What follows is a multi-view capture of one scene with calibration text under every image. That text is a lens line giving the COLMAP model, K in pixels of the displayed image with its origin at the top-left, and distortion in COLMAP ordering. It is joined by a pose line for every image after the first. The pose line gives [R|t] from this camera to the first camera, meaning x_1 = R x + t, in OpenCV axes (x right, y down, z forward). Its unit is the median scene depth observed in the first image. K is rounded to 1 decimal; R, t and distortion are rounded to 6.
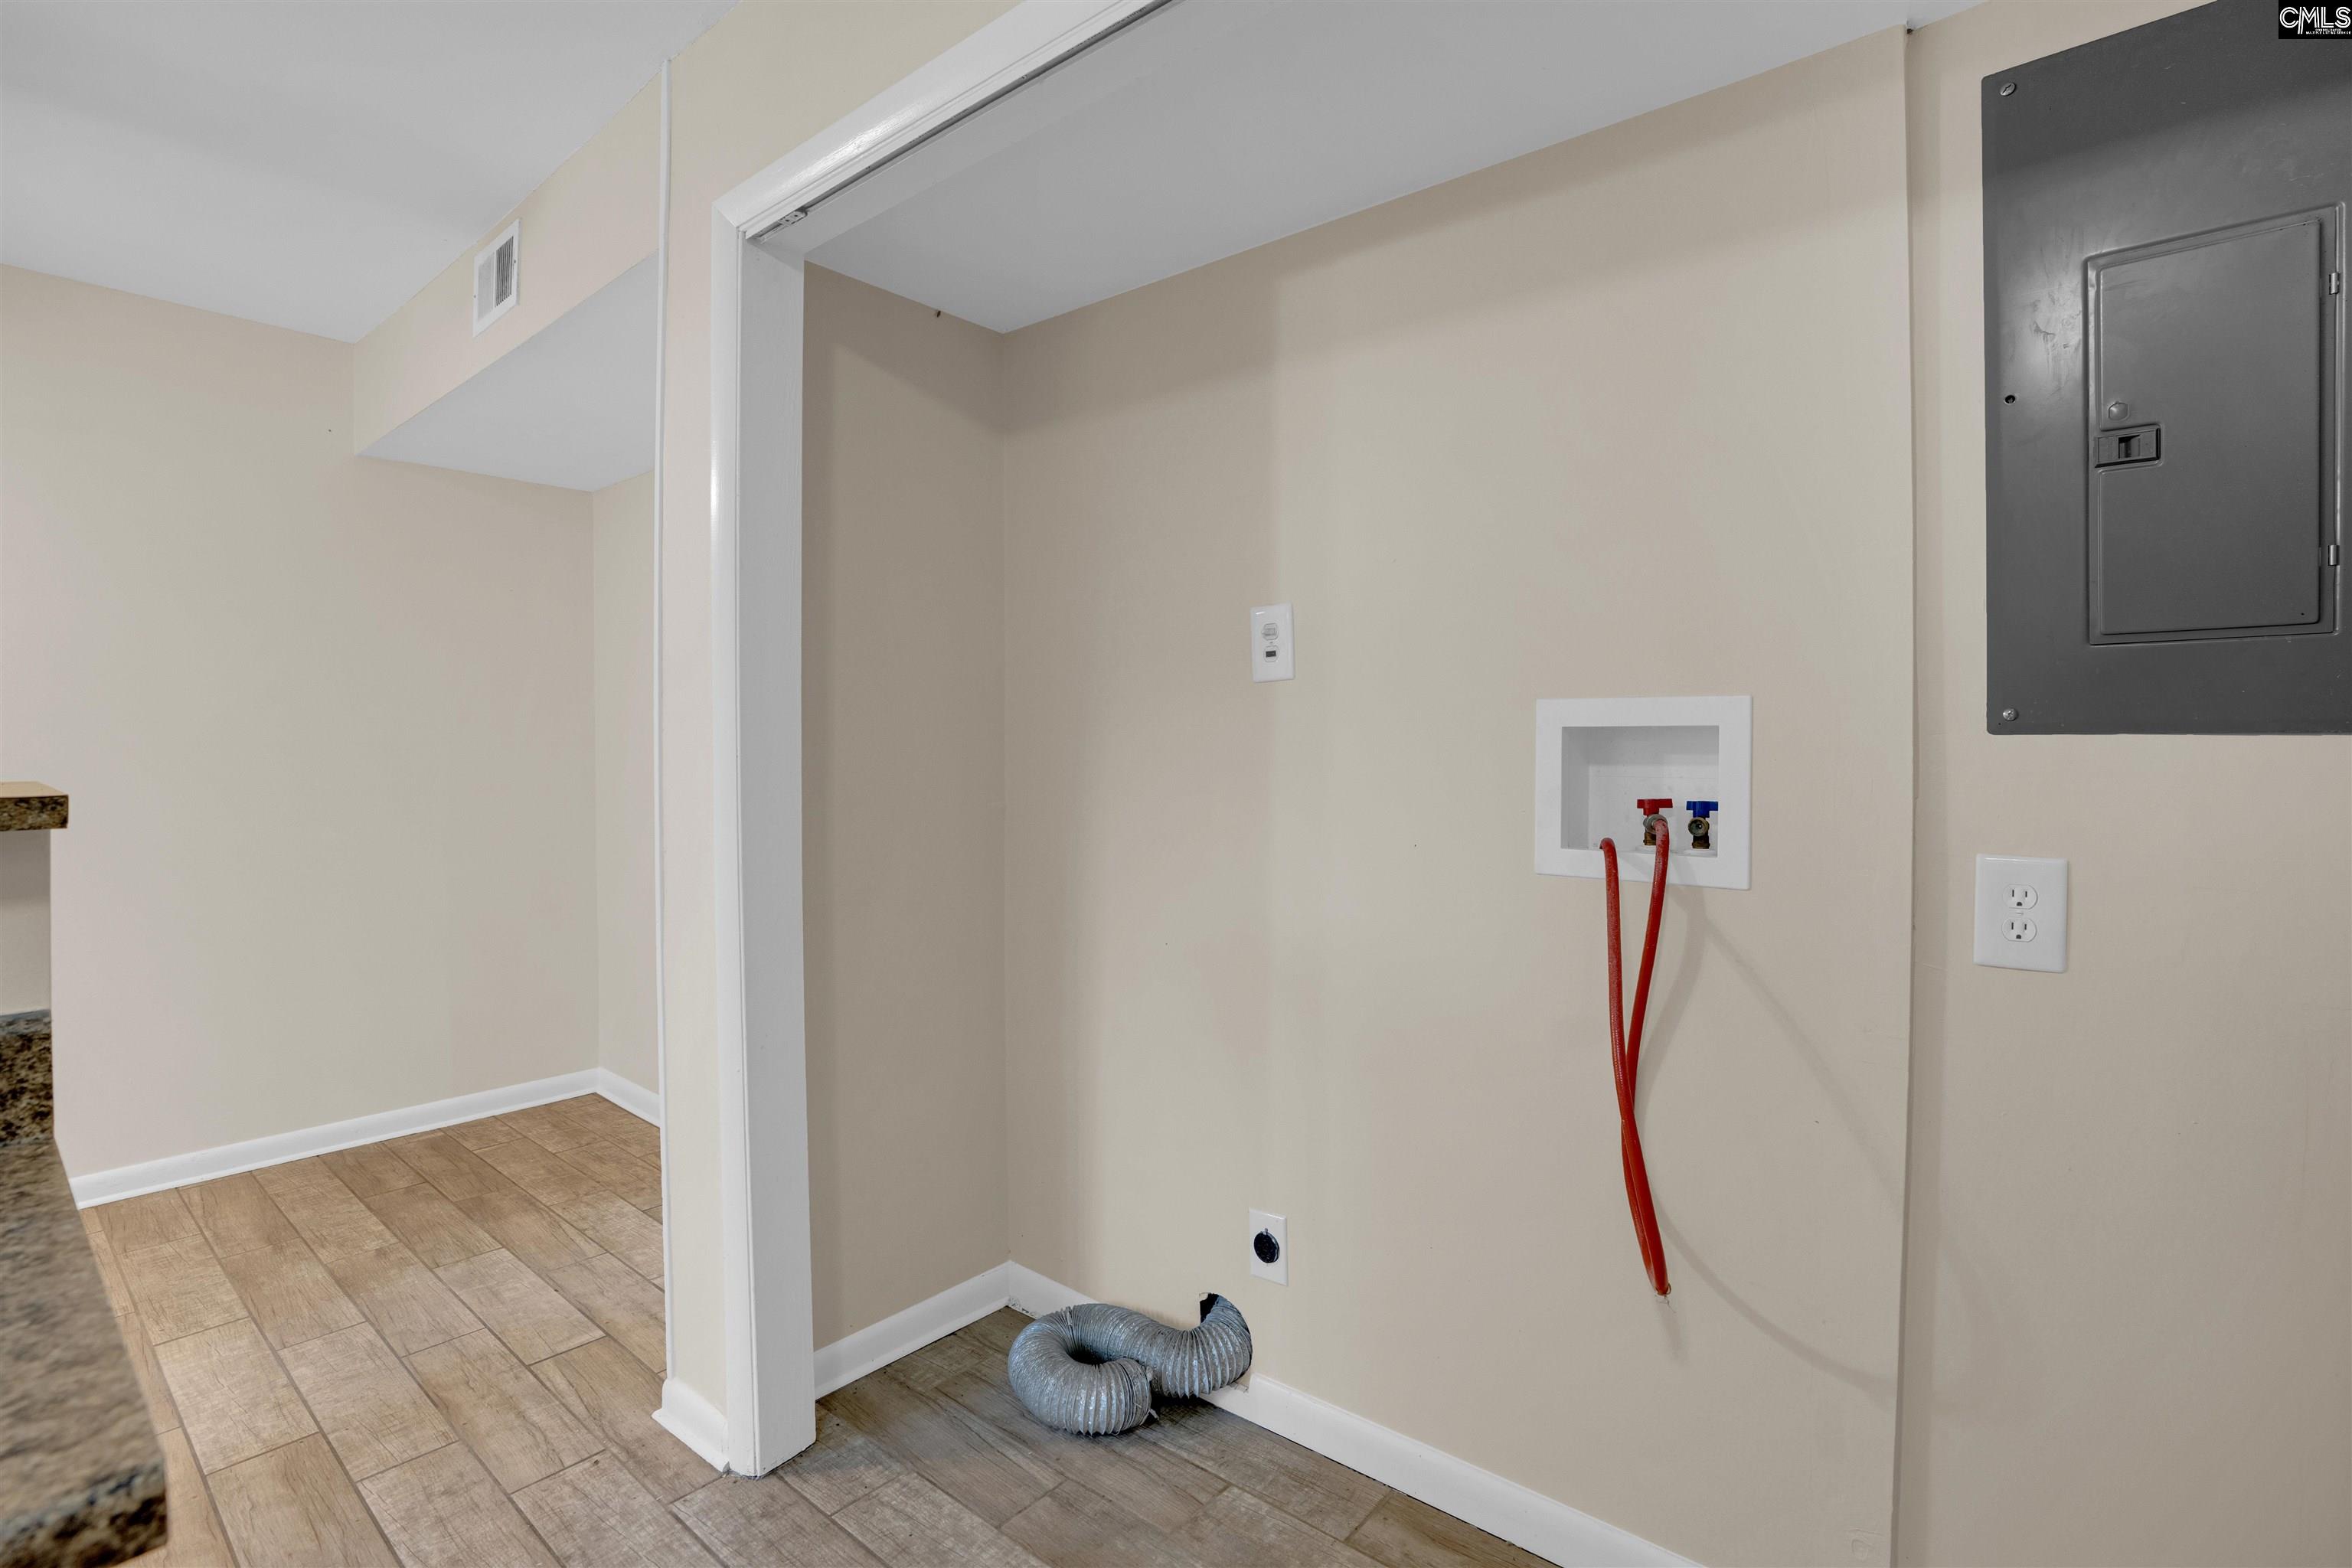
lens RADIAL K [[1103.5, 0, 1182.3], [0, 1103.5, 753.0], [0, 0, 1]] dist [-0.065896, 0.026019]
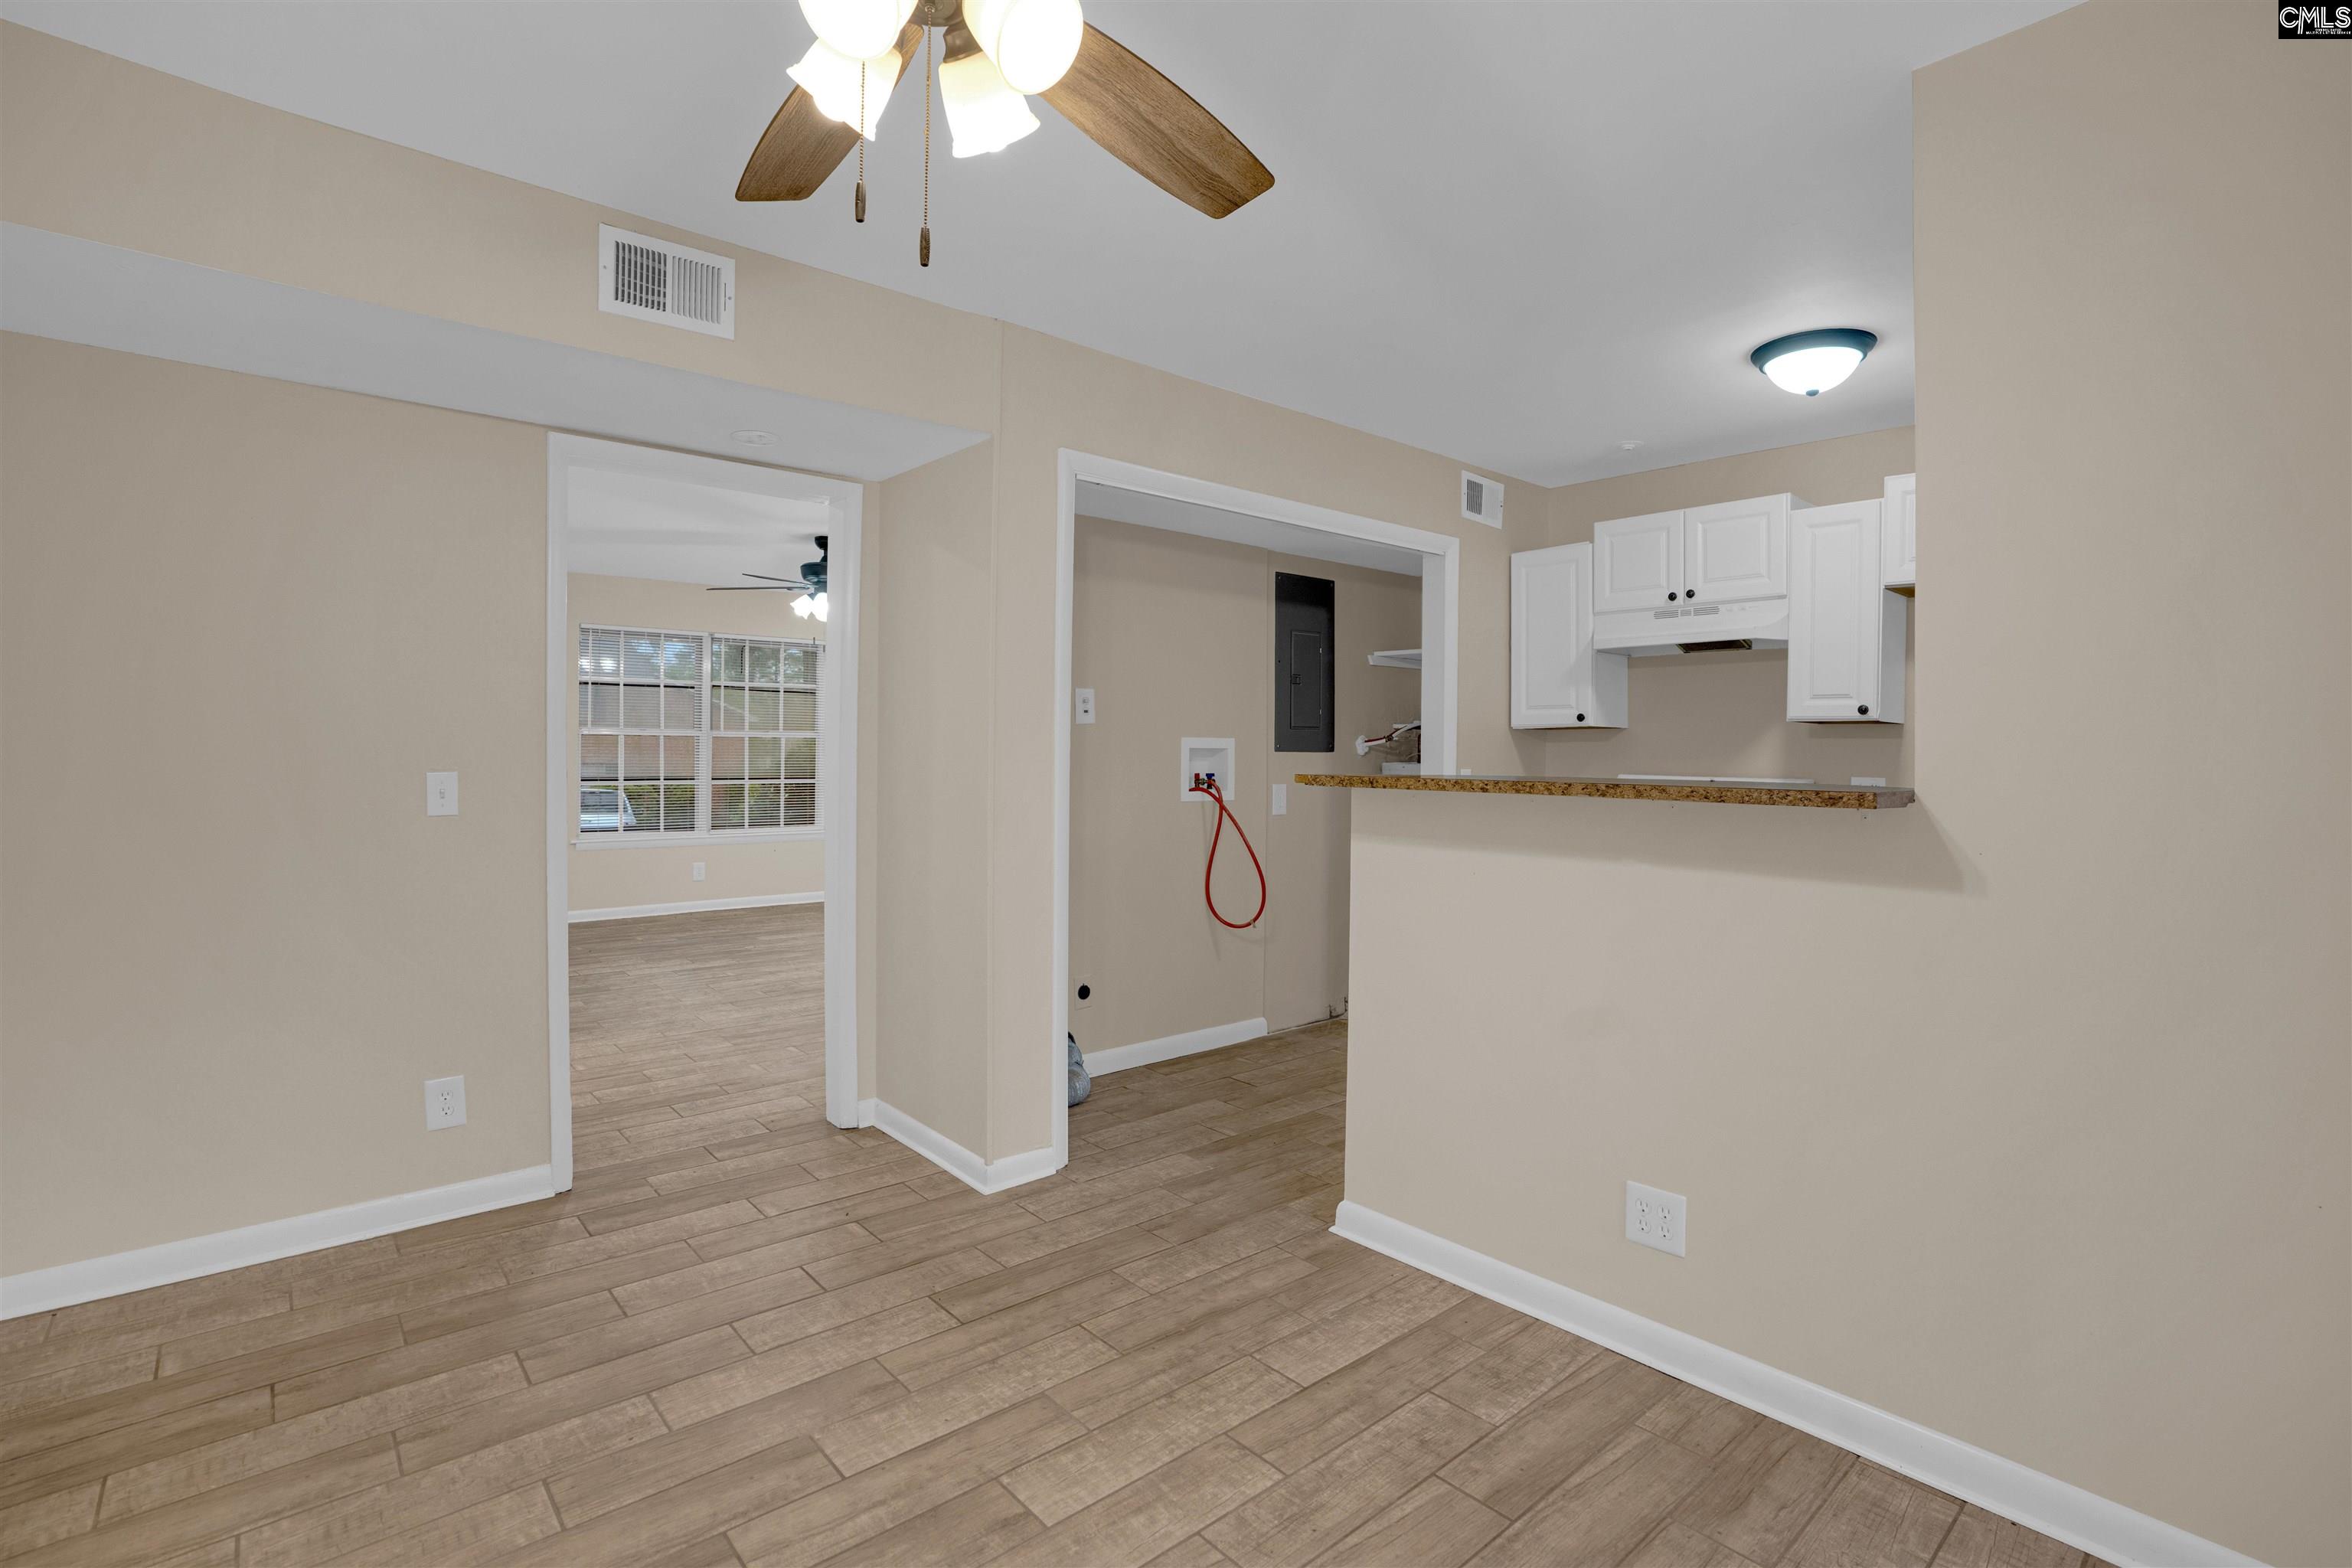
lens RADIAL K [[1103.5, 0, 1182.3], [0, 1103.5, 753.0], [0, 0, 1]] dist [-0.065896, 0.026019]
pose [[0.157001, -0.005123, 0.987585, -1.951131], [-0.004048, 0.999975, 0.005830, -0.022218], [-0.987590, -0.004913, 0.156976, 0.469540]]
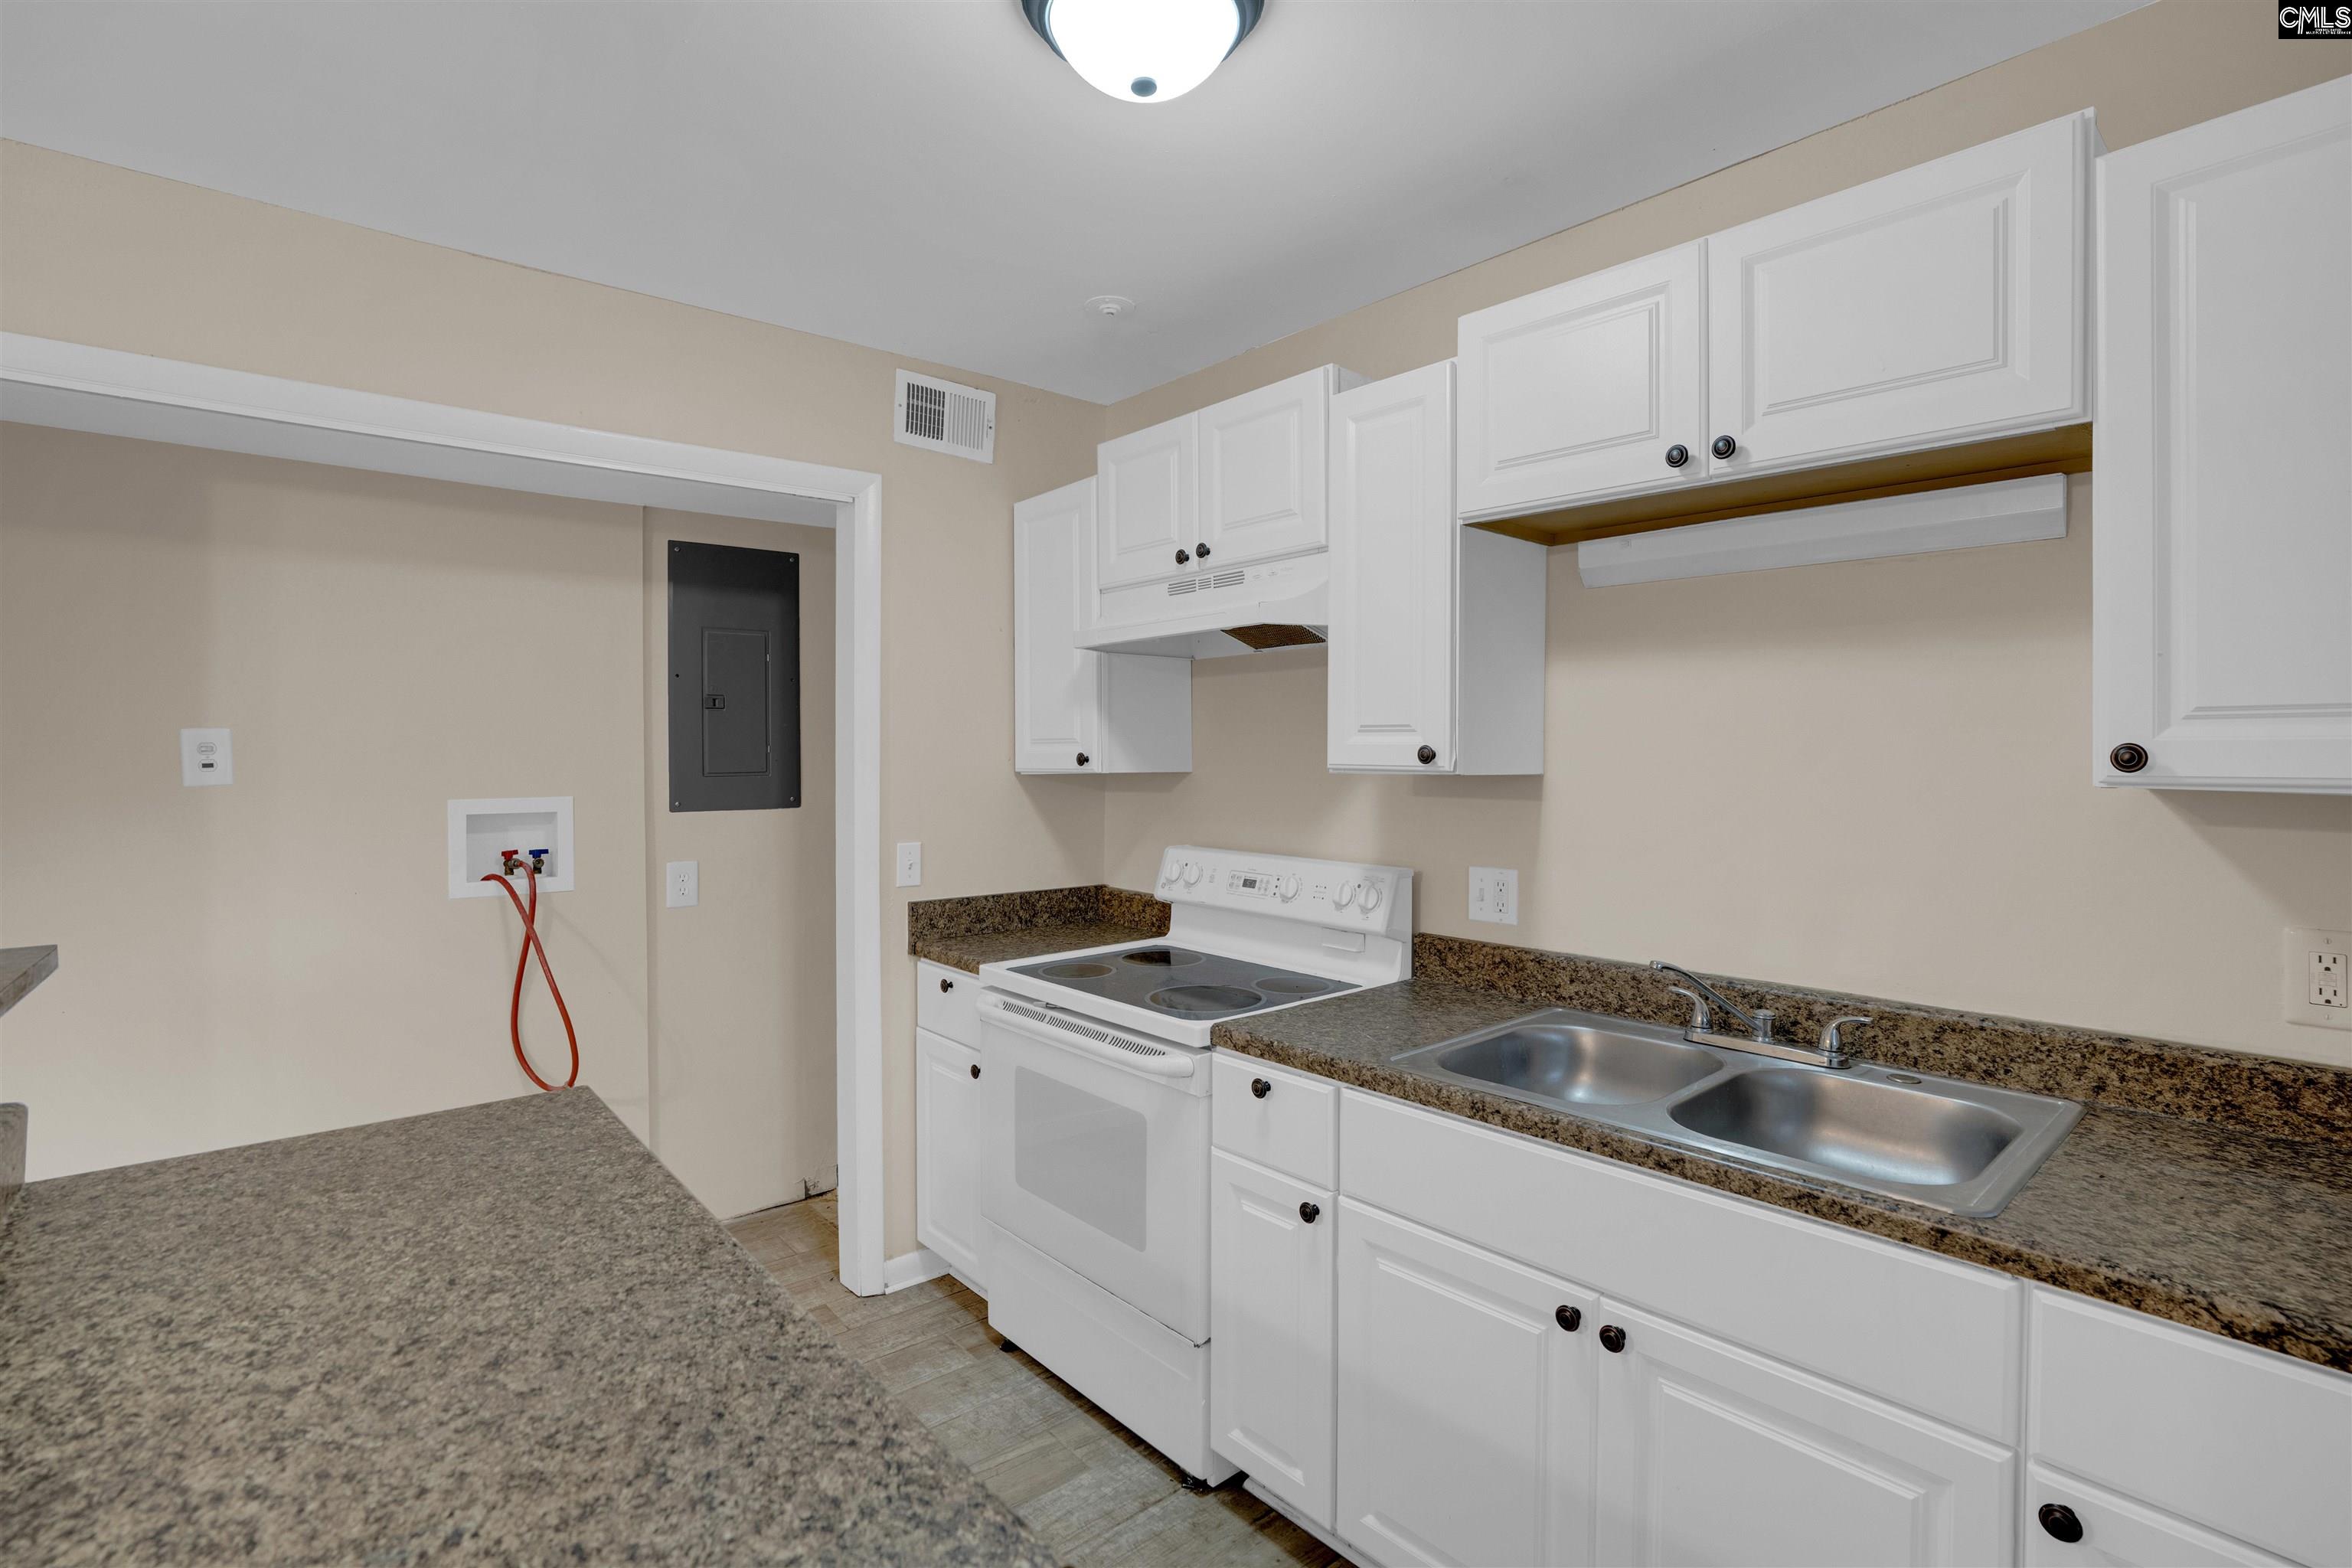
lens RADIAL K [[1095.8, 0, 1172.8], [0, 1095.8, 768.3], [0, 0, 1]] dist [-0.061180, 0.021735]
pose [[0.172755, -0.016590, 0.984825, -0.943184], [0.006793, 0.999854, 0.015651, -0.096069], [-0.984941, 0.003986, 0.172843, -0.346963]]
